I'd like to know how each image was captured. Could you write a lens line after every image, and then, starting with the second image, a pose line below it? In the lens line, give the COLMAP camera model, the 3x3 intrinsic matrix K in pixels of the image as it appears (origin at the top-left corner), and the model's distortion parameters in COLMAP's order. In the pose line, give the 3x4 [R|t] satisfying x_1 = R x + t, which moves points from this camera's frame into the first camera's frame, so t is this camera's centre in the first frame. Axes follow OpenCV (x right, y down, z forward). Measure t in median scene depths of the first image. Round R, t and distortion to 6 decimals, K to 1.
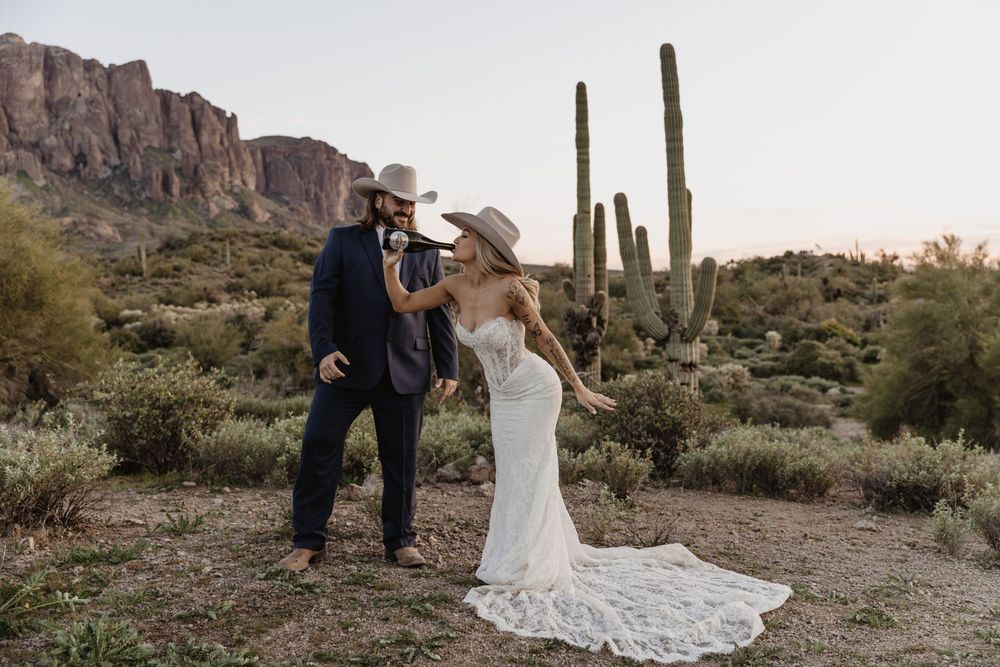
lens RADIAL K [[1028.1, 0, 520.0], [0, 1028.1, 320.5], [0, 0, 1]] dist [0.041801, -0.015096]
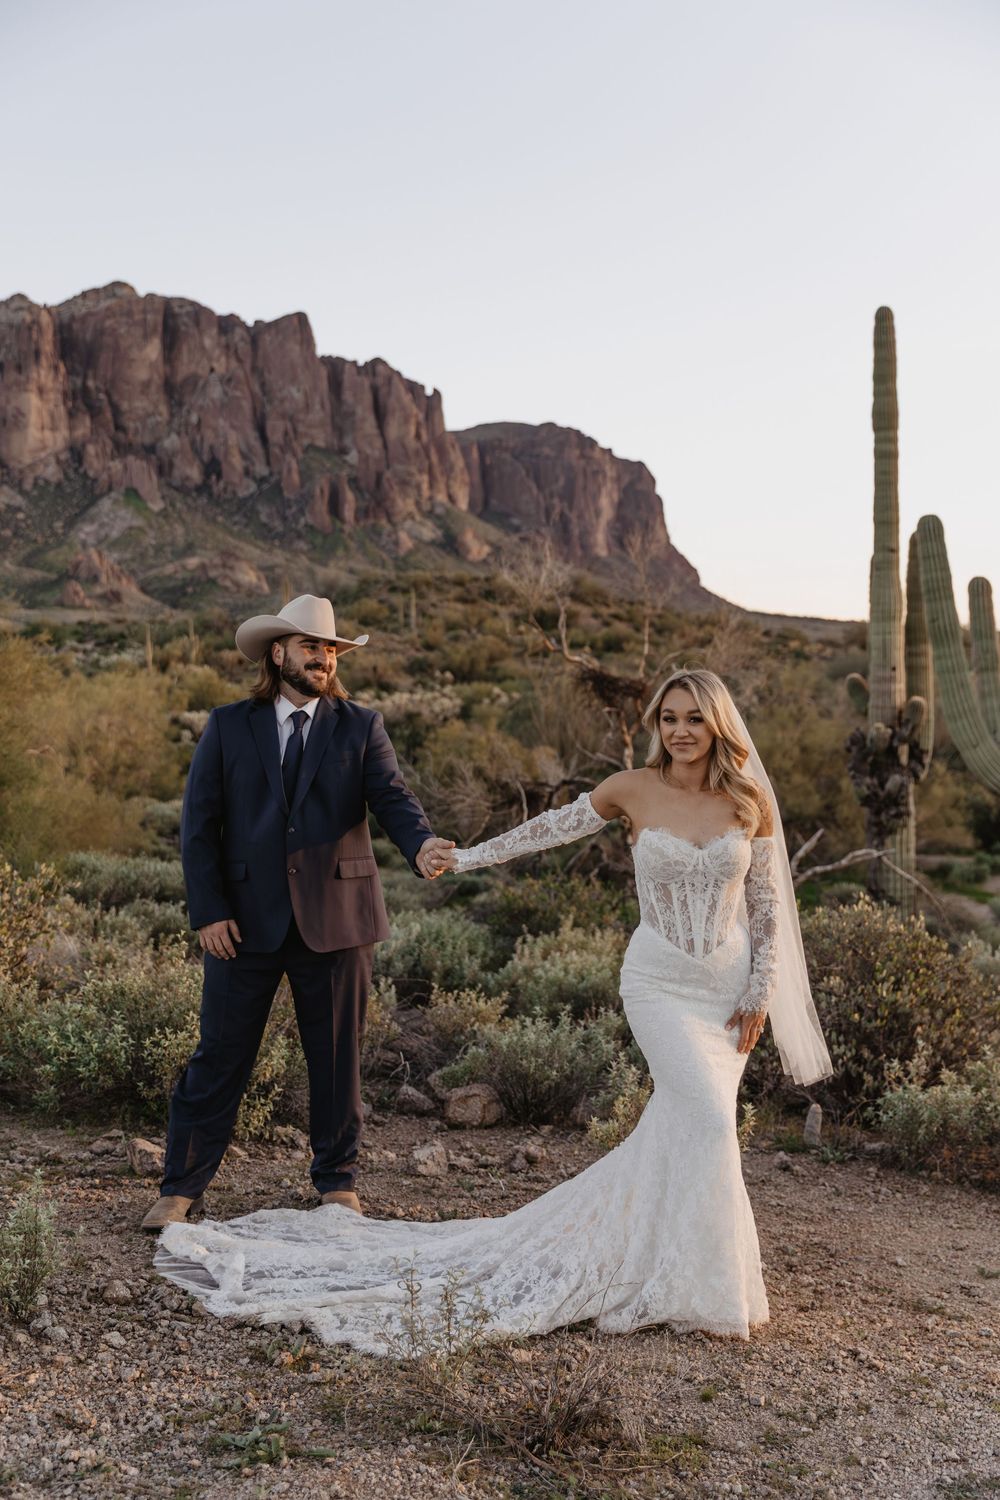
lens RADIAL K [[1675.7, 0, 499.7], [0, 1675.7, 772.7], [0, 0, 1]] dist [0.010016, -0.015537]
pose [[0.973166, 0.016681, -0.229500, 0.068463], [-0.009200, 0.999392, 0.033628, -0.016441], [0.229922, -0.030614, 0.972728, 0.098057]]
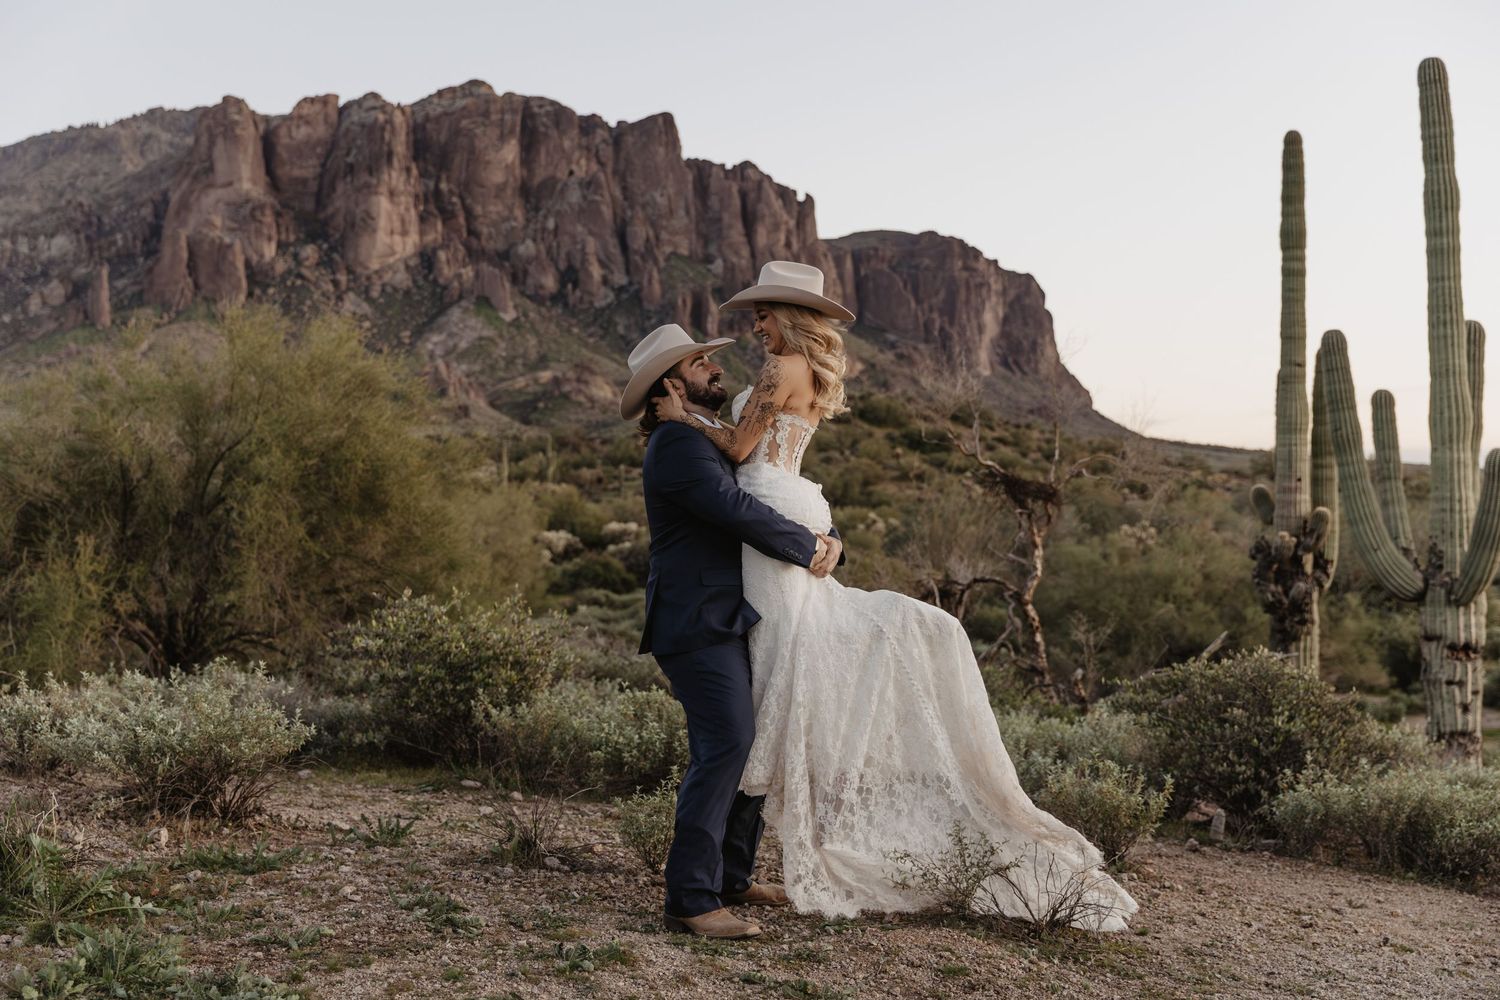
lens RADIAL K [[1818.0, 0, 736.4], [0, 1818.0, 517.6], [0, 0, 1]] dist [0.007795, -0.003511]
pose [[0.953355, 0.025190, -0.300800, 0.073167], [-0.030849, 0.999425, -0.014077, 0.000231], [0.300272, 0.022699, 0.953583, -0.020991]]
